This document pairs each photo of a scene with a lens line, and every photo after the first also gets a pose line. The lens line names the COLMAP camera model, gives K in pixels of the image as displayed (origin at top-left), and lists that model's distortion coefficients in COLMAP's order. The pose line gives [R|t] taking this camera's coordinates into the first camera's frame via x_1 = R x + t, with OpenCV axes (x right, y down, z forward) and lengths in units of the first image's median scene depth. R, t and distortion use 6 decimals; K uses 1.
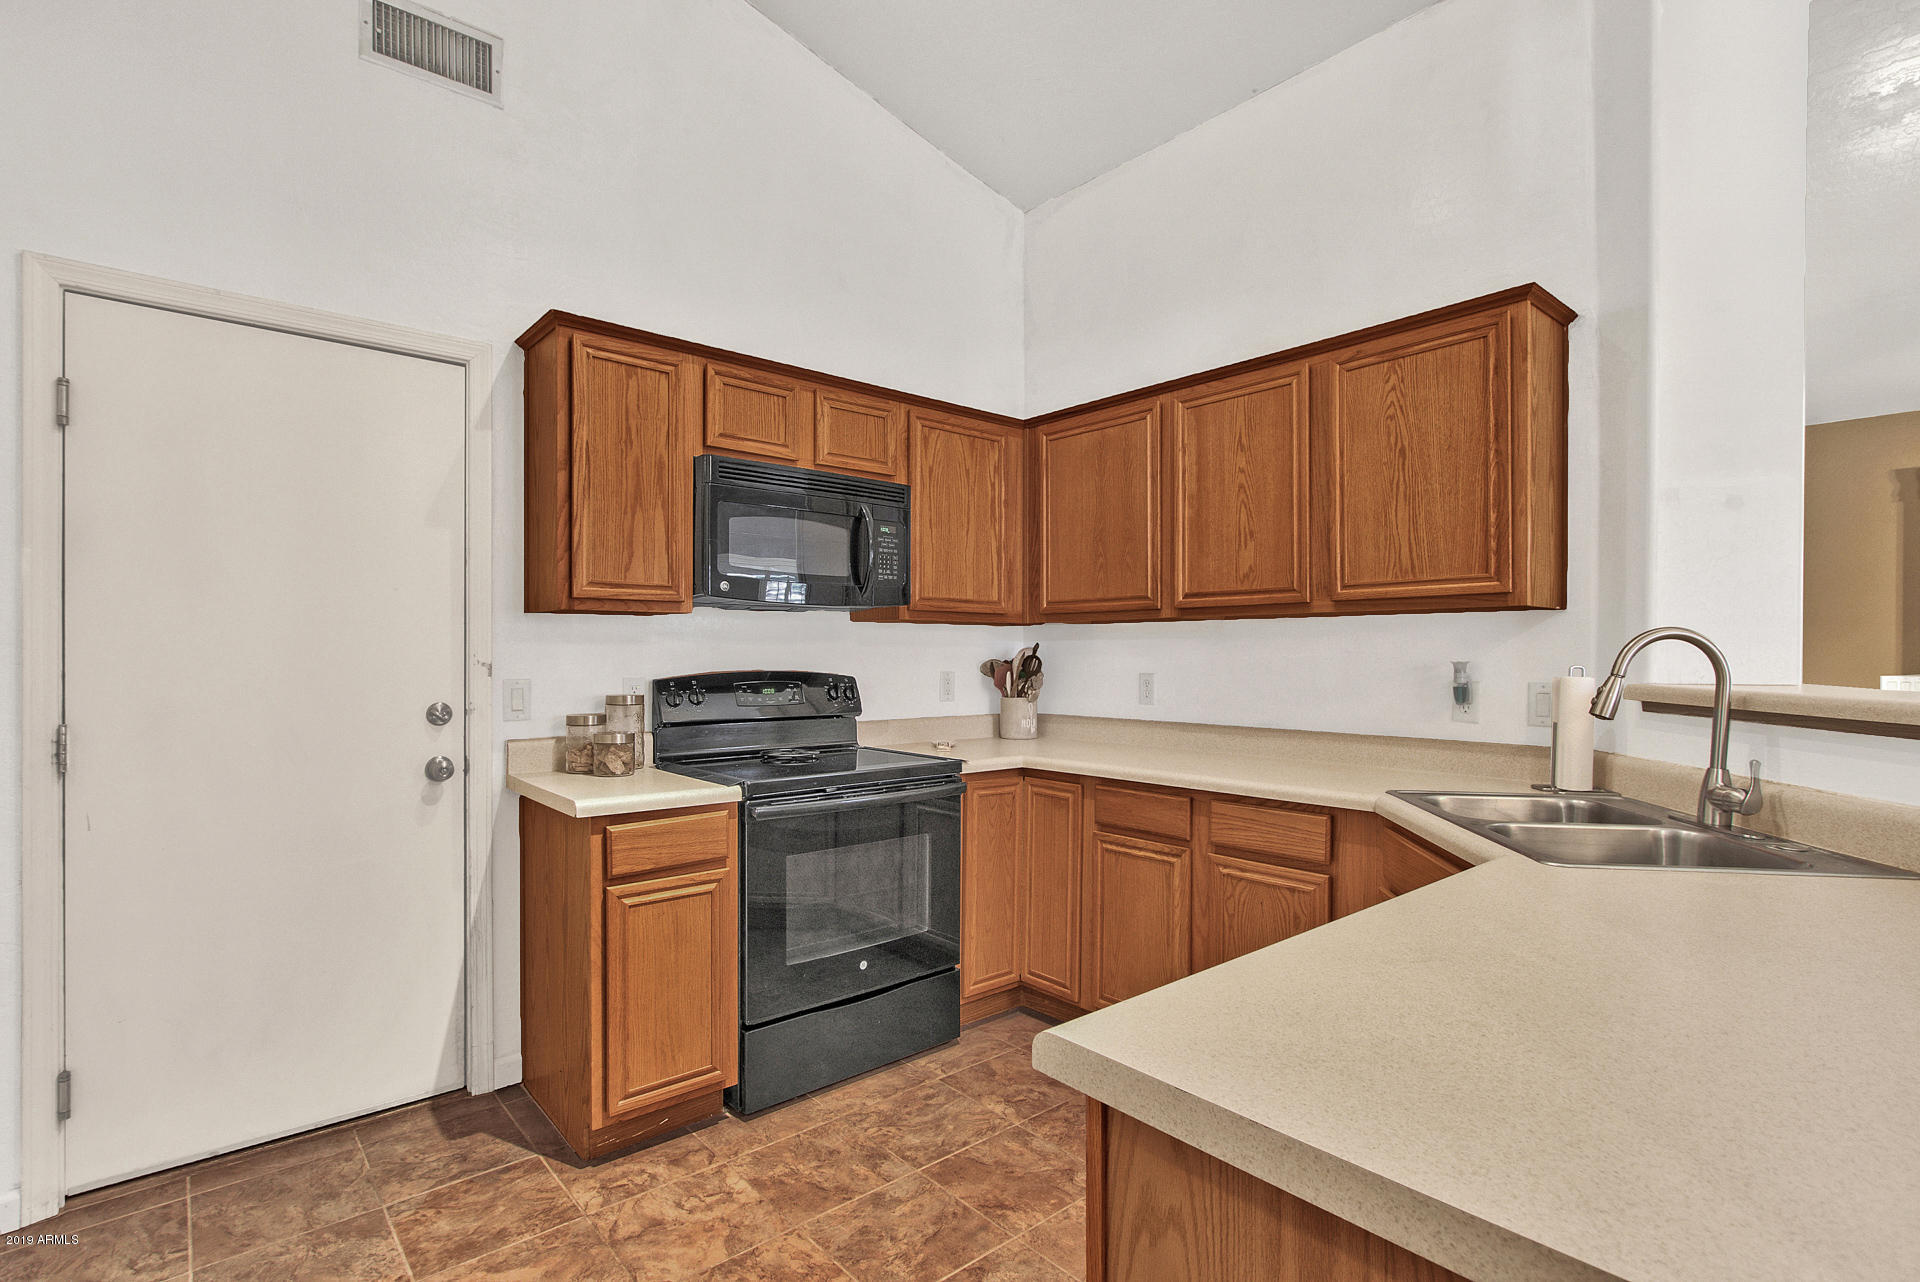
lens RADIAL K [[914.7, 0, 958.3], [0, 914.7, 656.3], [0, 0, 1]] dist [-0.006638, 0.000539]
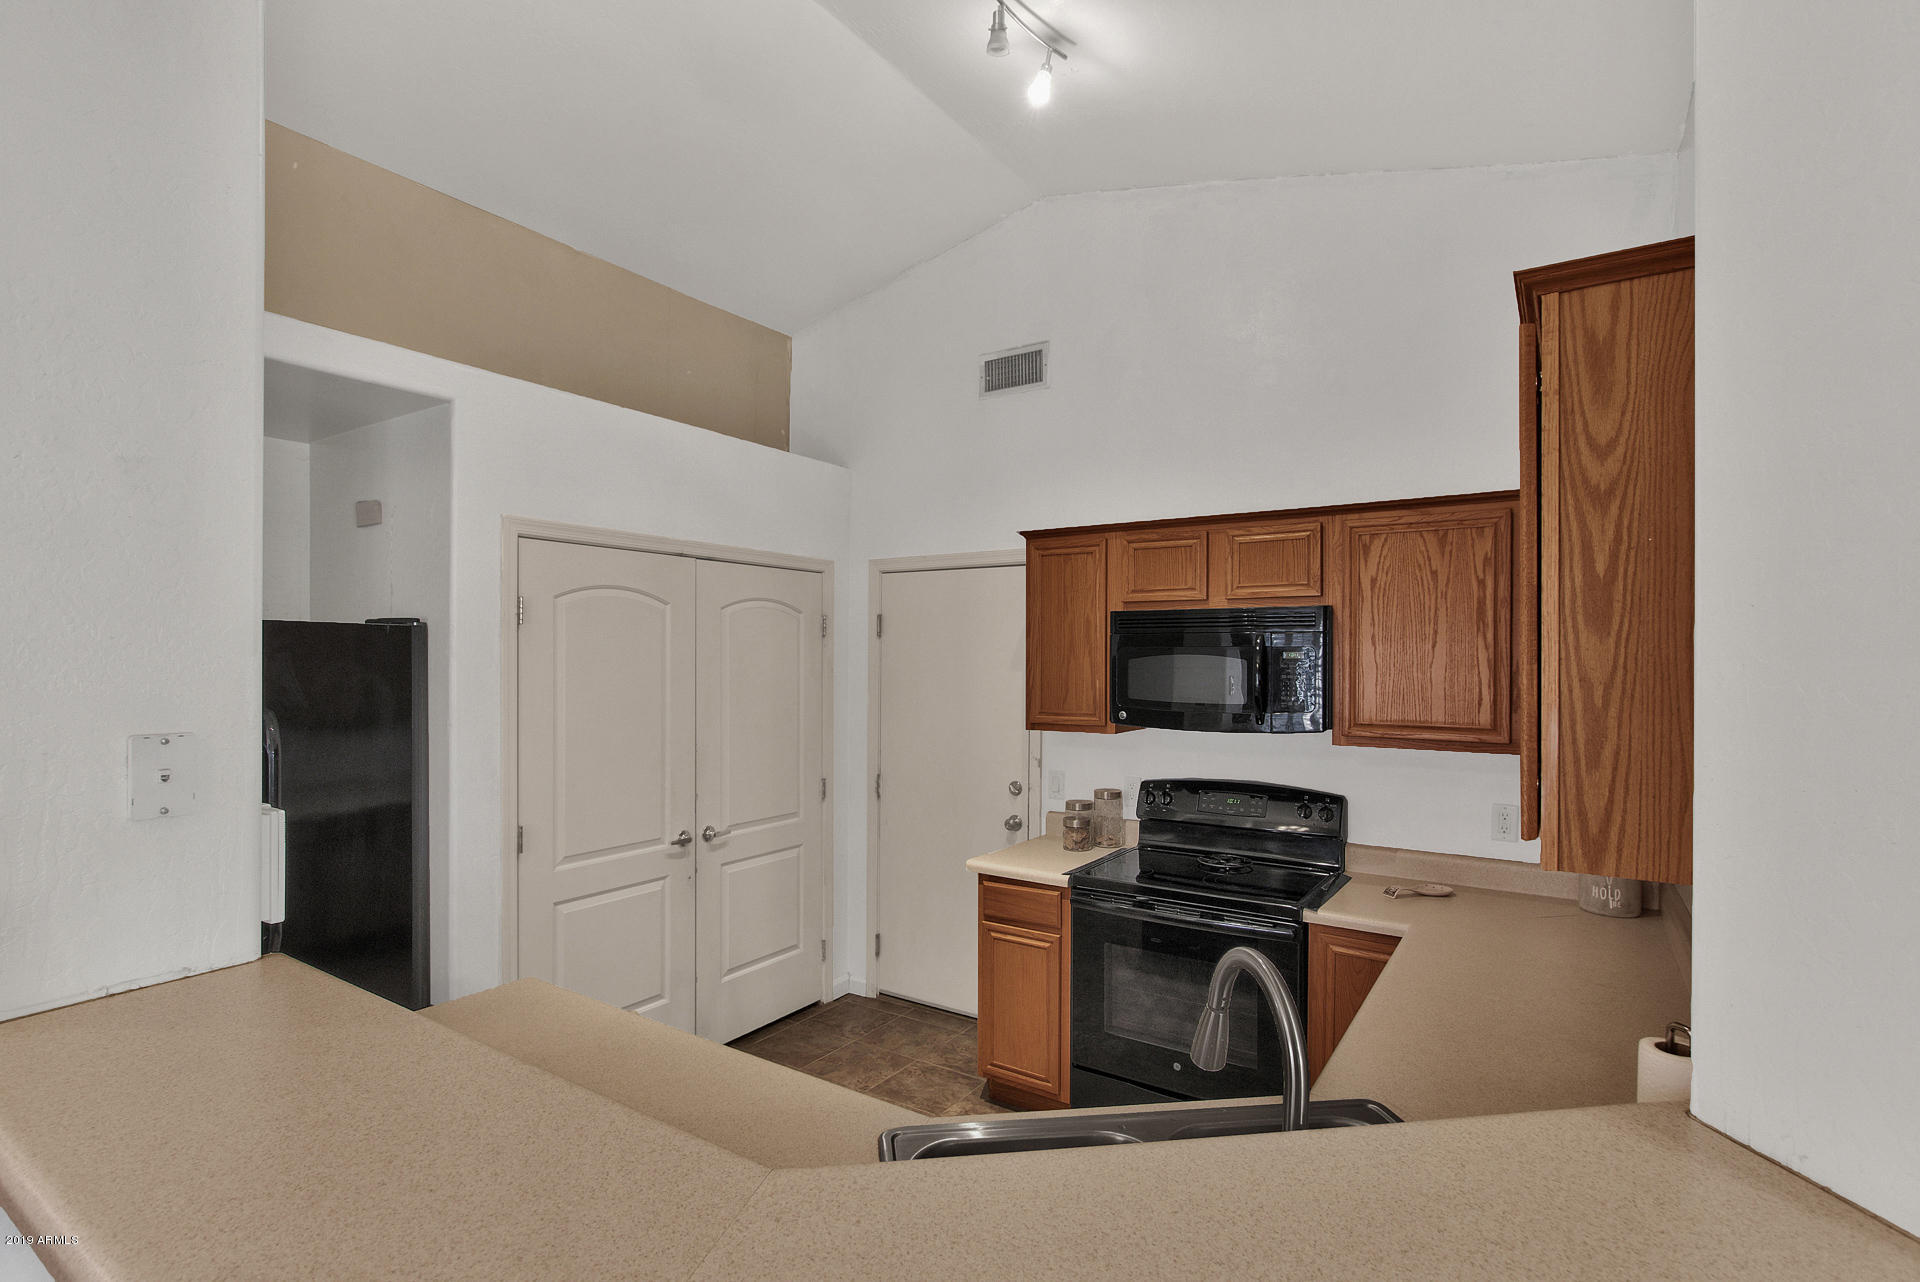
lens RADIAL K [[914.7, 0, 968.5], [0, 914.7, 661.7], [0, 0, 1]] dist [-0.006638, 0.000539]
pose [[0.281096, 0.002610, -0.959676, 0.929831], [-0.010550, 0.999944, -0.000370, -0.154474], [0.959622, 0.010228, 0.281108, 0.470327]]
